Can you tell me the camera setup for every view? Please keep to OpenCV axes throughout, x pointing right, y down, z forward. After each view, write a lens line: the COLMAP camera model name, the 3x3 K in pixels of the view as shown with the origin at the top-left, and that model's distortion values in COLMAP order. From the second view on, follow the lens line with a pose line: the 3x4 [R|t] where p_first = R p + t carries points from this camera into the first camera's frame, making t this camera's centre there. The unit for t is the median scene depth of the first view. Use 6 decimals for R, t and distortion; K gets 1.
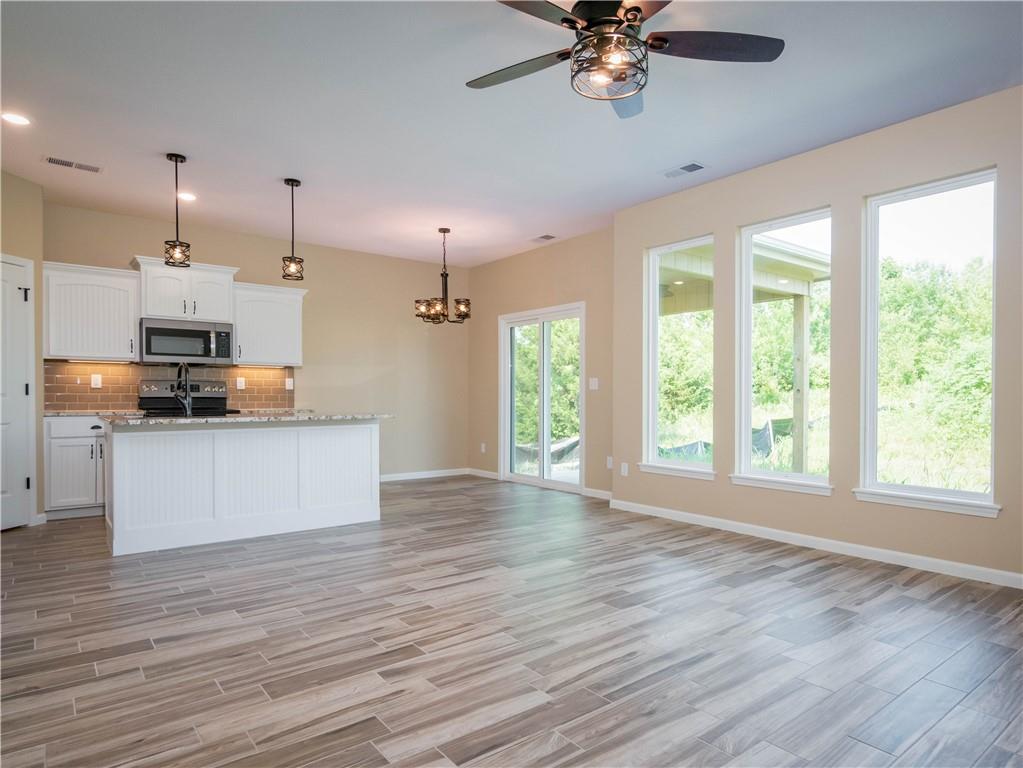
lens RADIAL K [[598.9, 0, 518.6], [0, 598.9, 392.2], [0, 0, 1]] dist [-0.000975, -0.000163]
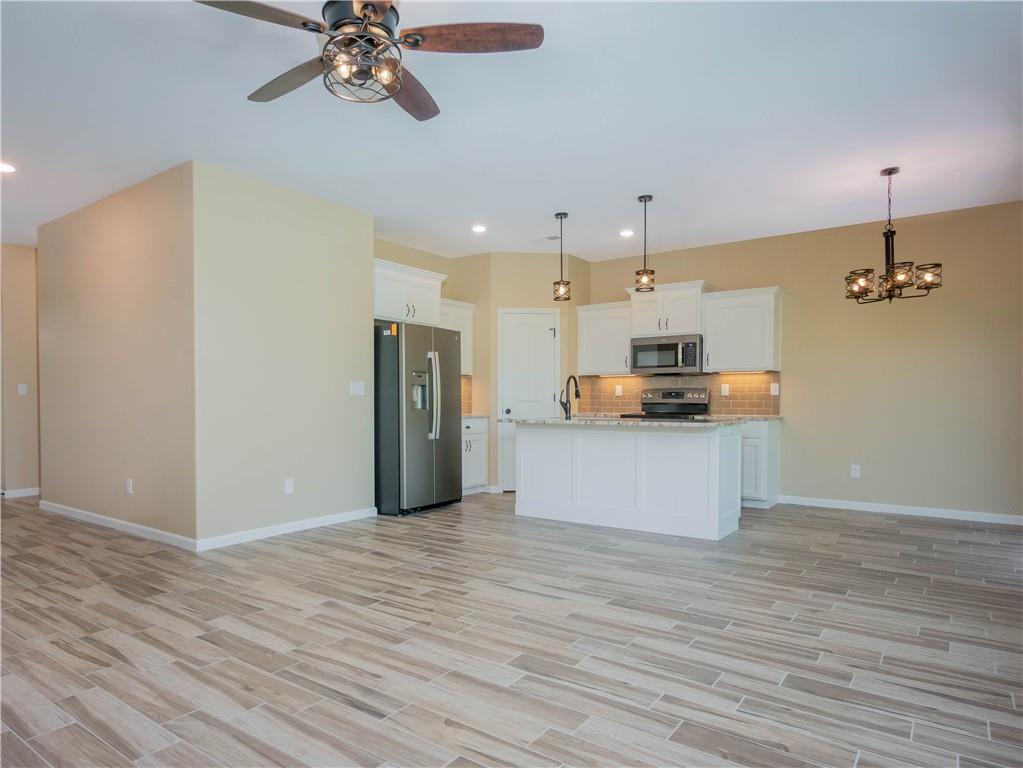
lens RADIAL K [[598.9, 0, 489.7], [0, 598.9, 407.9], [0, 0, 1]] dist [-0.000975, -0.000163]
pose [[0.293731, 0.009783, -0.955838, 0.703223], [0.006702, 0.999902, 0.012293, 0.001351], [0.955864, -0.010016, 0.293637, 0.551937]]
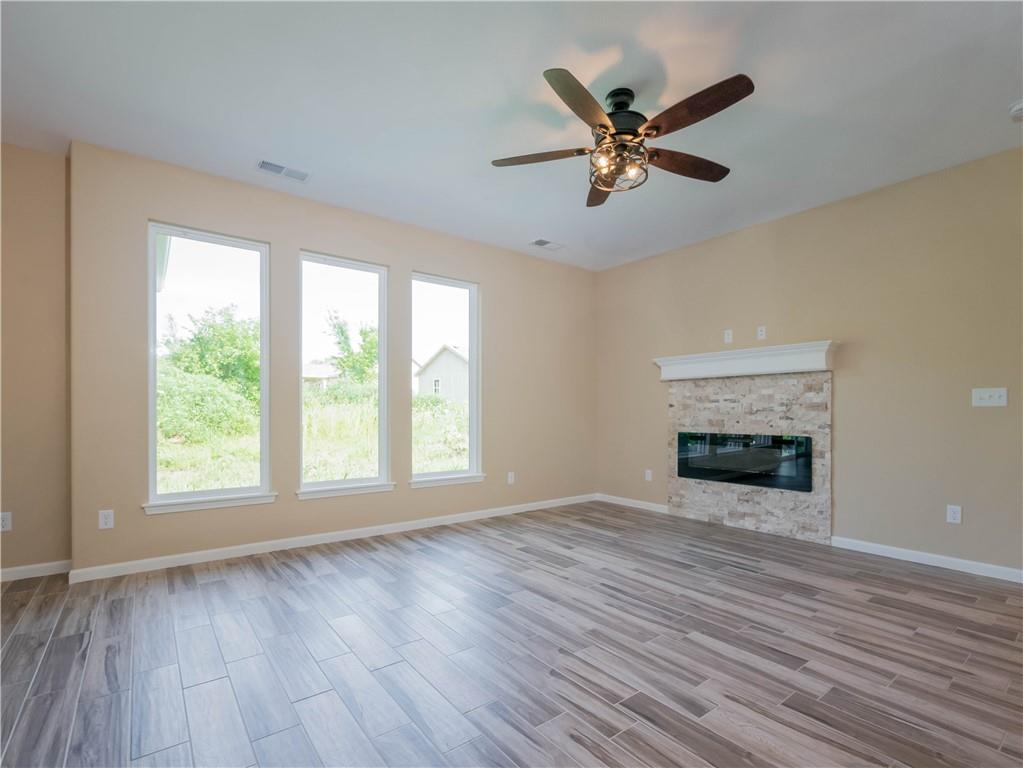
lens RADIAL K [[503.8, 0, 515.4], [0, 503.8, 389.2], [0, 0, 1]] dist [-0.016306, 0.000421]
pose [[0.000575, 0.044948, 0.998989, -0.590402], [-0.004130, 0.998981, -0.044946, 0.002954], [-0.999991, -0.004100, 0.000760, 0.744532]]
